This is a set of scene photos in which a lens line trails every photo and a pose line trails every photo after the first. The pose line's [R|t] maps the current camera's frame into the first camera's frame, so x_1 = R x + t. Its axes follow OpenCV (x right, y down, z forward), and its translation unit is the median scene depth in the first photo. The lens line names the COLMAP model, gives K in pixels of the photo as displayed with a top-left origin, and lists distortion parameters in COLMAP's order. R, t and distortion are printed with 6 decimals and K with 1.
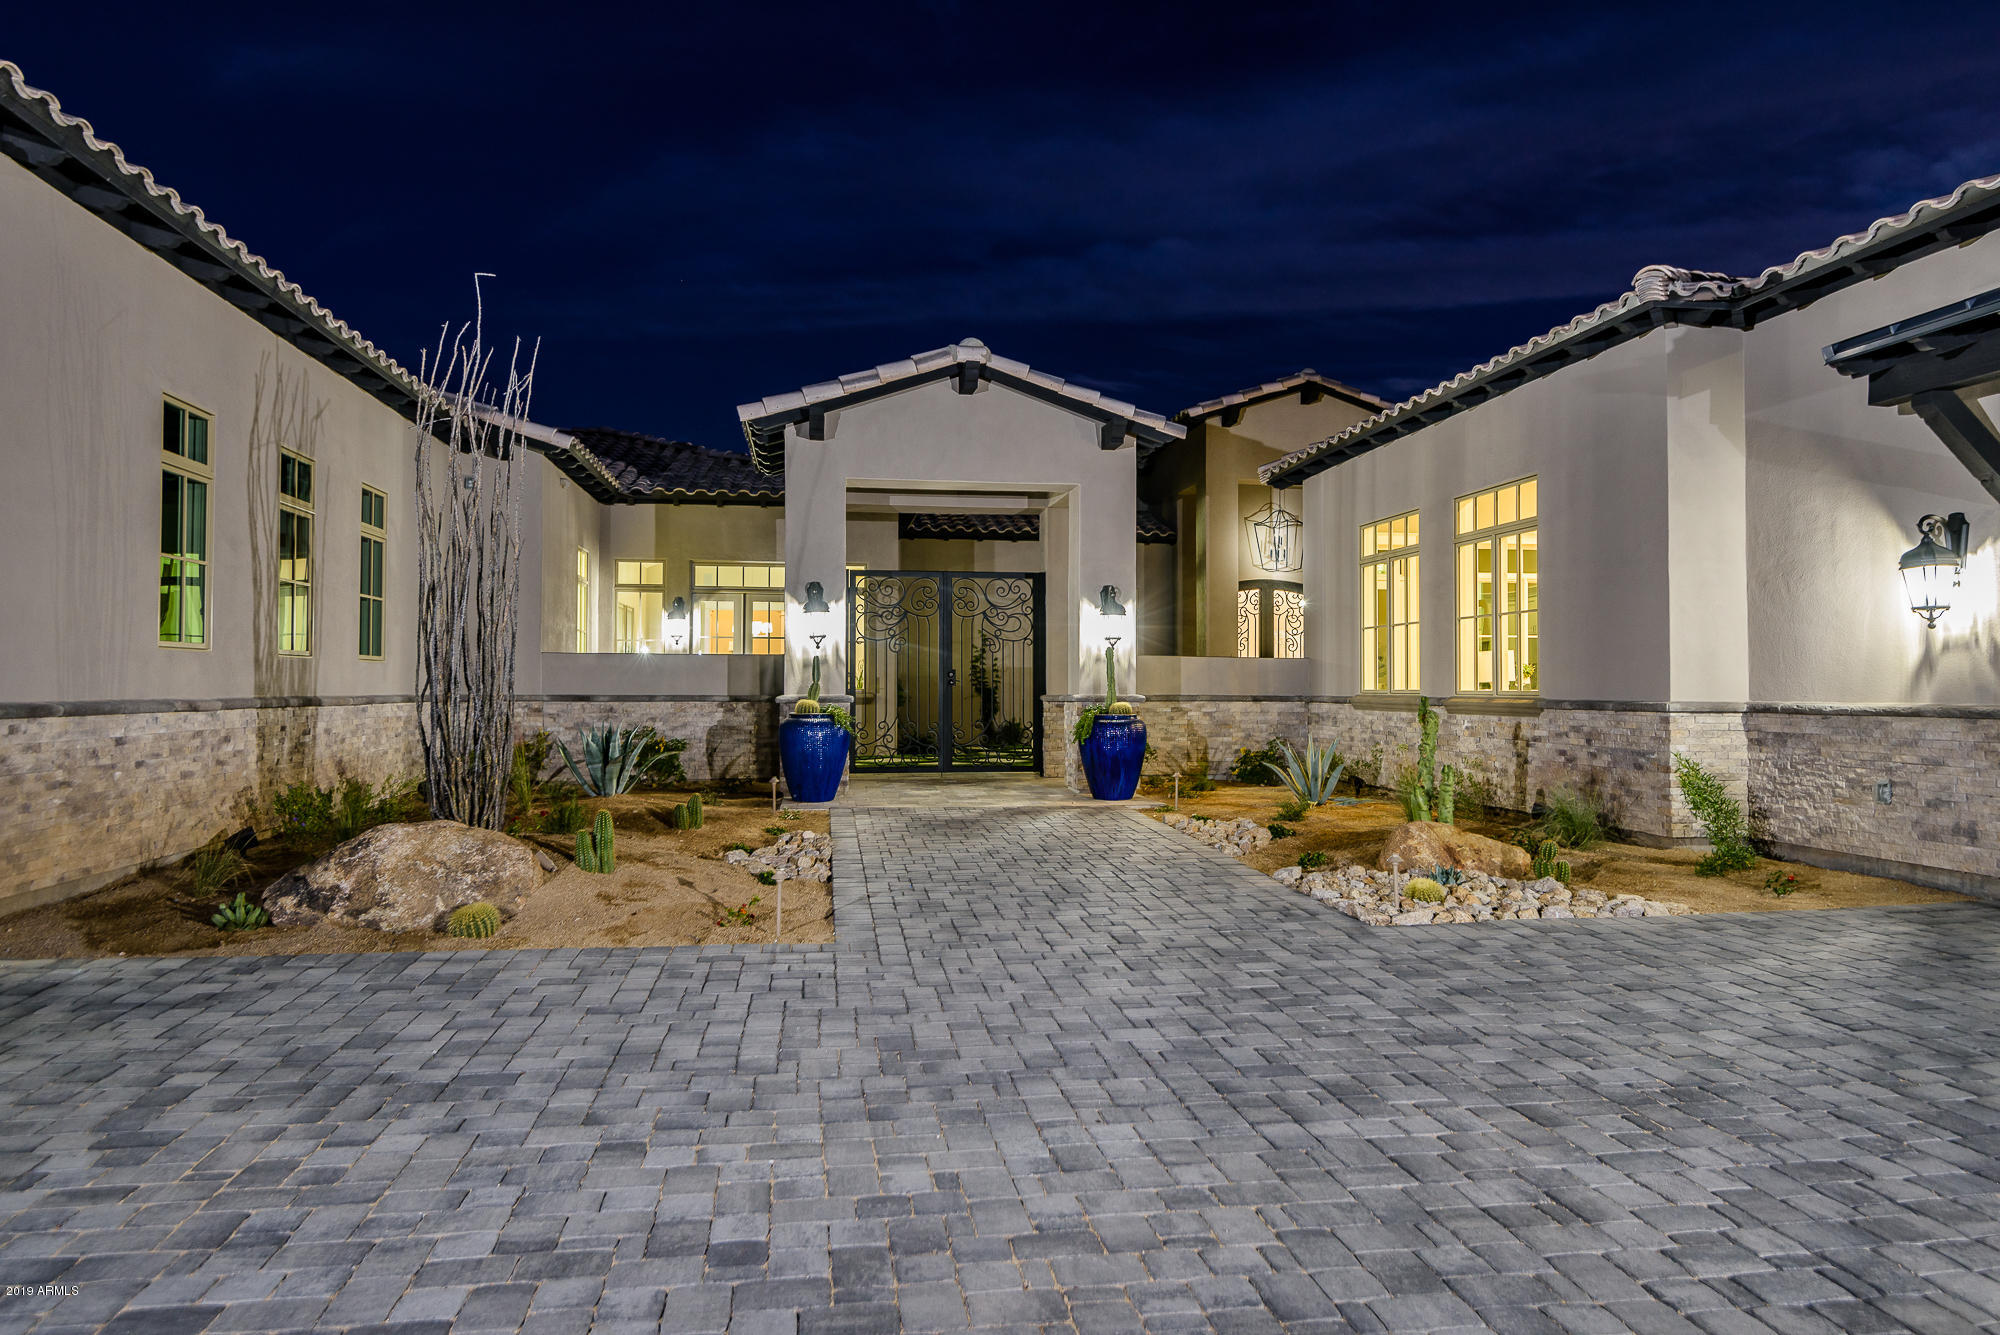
lens RADIAL K [[1273.6, 0, 1003.8], [0, 1273.6, 664.0], [0, 0, 1]] dist [0.004744, 0.001305]
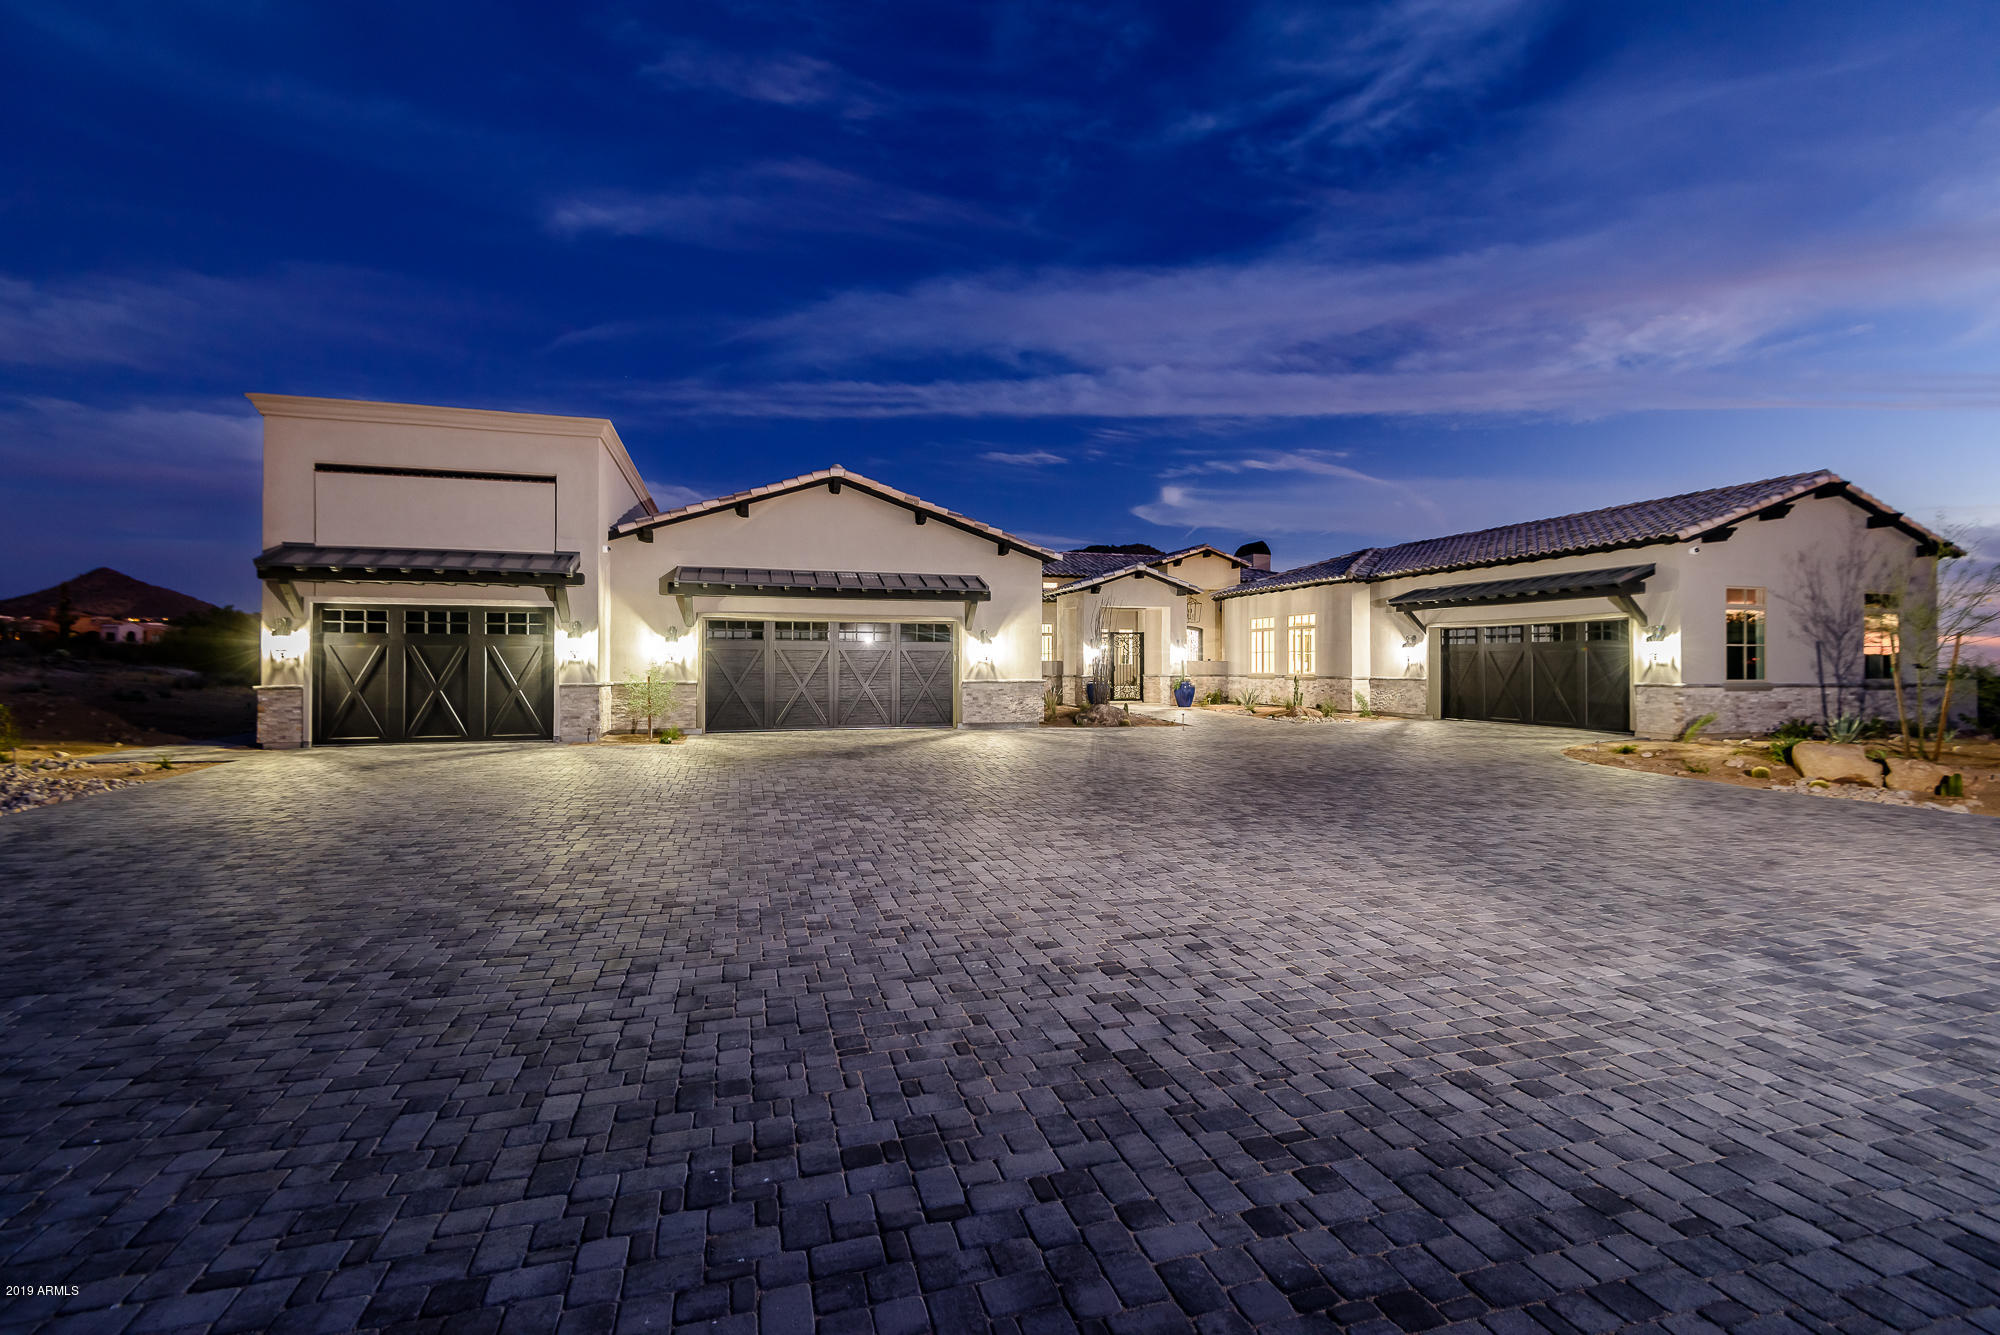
lens RADIAL K [[881.3, 0, 996.6], [0, 881.3, 667.8], [0, 0, 1]] dist [-0.014798, -0.002067]
pose [[0.991875, -0.004785, 0.127130, -0.734568], [0.001093, 0.999576, 0.029097, -0.065078], [-0.127215, -0.028722, 0.991459, -1.252105]]
